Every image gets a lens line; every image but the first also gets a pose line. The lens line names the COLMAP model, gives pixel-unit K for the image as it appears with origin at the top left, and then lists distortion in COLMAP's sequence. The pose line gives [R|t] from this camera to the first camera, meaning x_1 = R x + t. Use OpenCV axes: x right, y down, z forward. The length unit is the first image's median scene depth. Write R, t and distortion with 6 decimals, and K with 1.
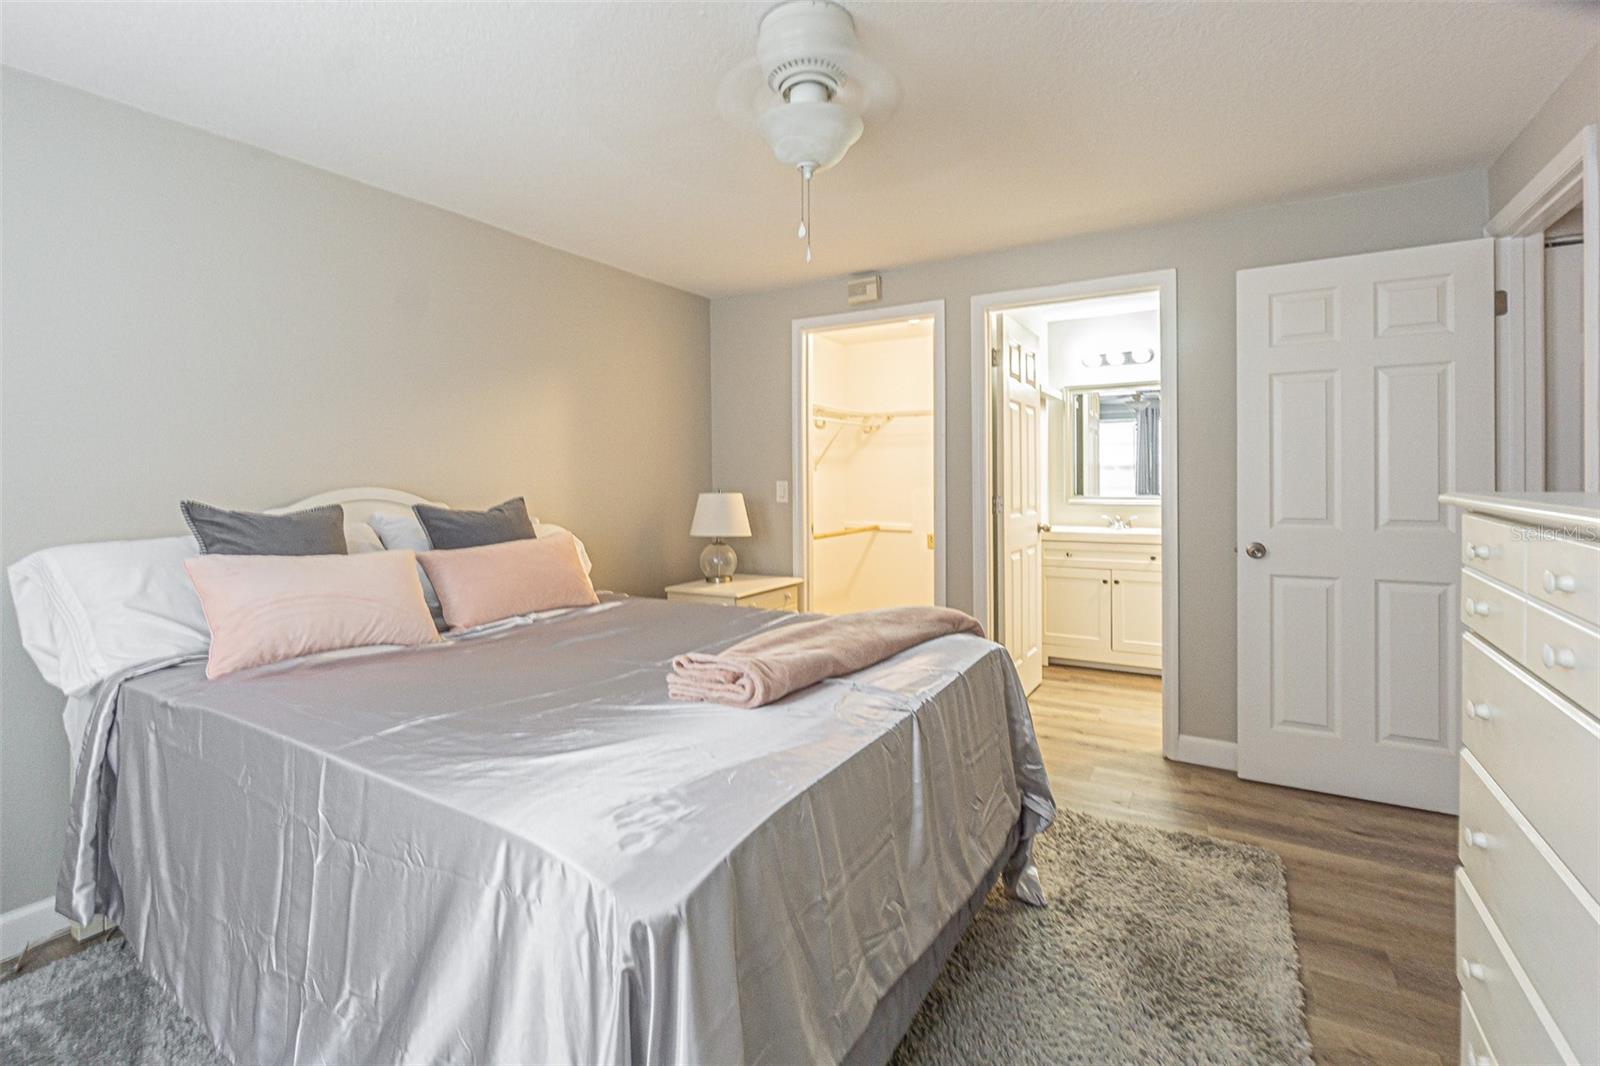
lens RADIAL K [[722.4, 0, 763.1], [0, 722.4, 486.5], [0, 0, 1]] dist [0.001223, 0.000096]
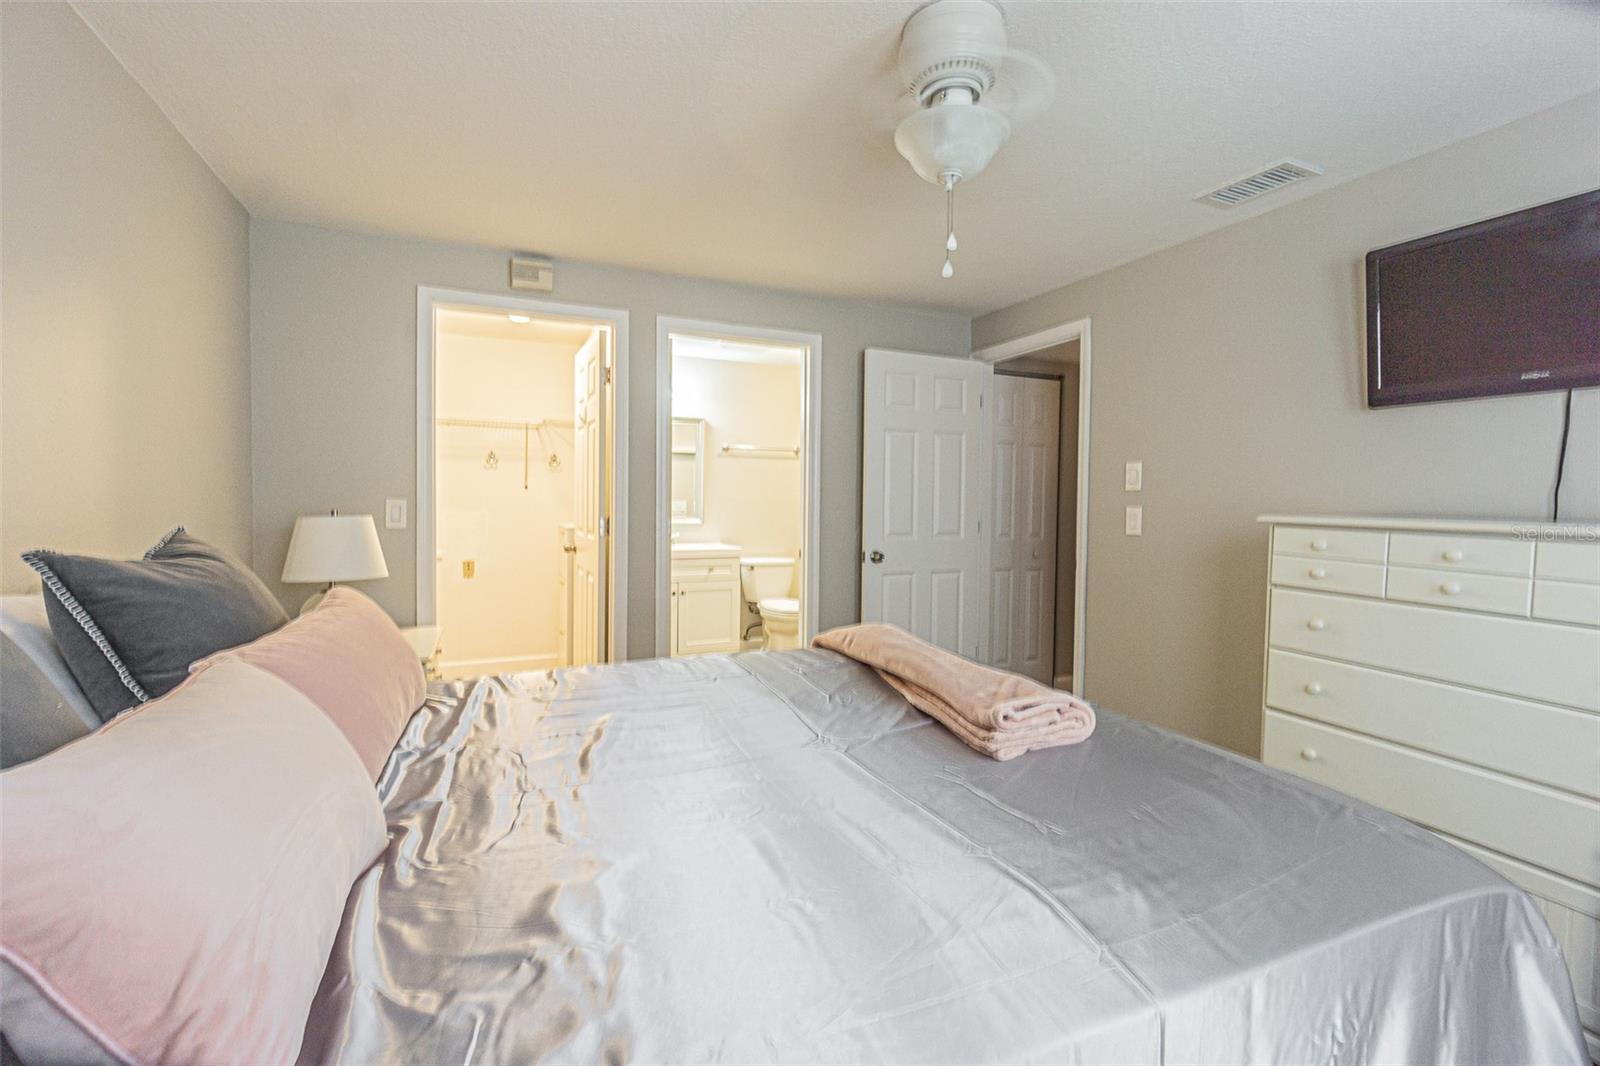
lens RADIAL K [[700.7, 0, 791.6], [0, 700.7, 518.3], [0, 0, 1]] dist [-0.005016, 0.001046]
pose [[0.568957, -0.007658, 0.822331, -0.369066], [-0.008157, 0.999855, 0.014955, -0.001846], [-0.822327, -0.015217, 0.568812, 0.284121]]
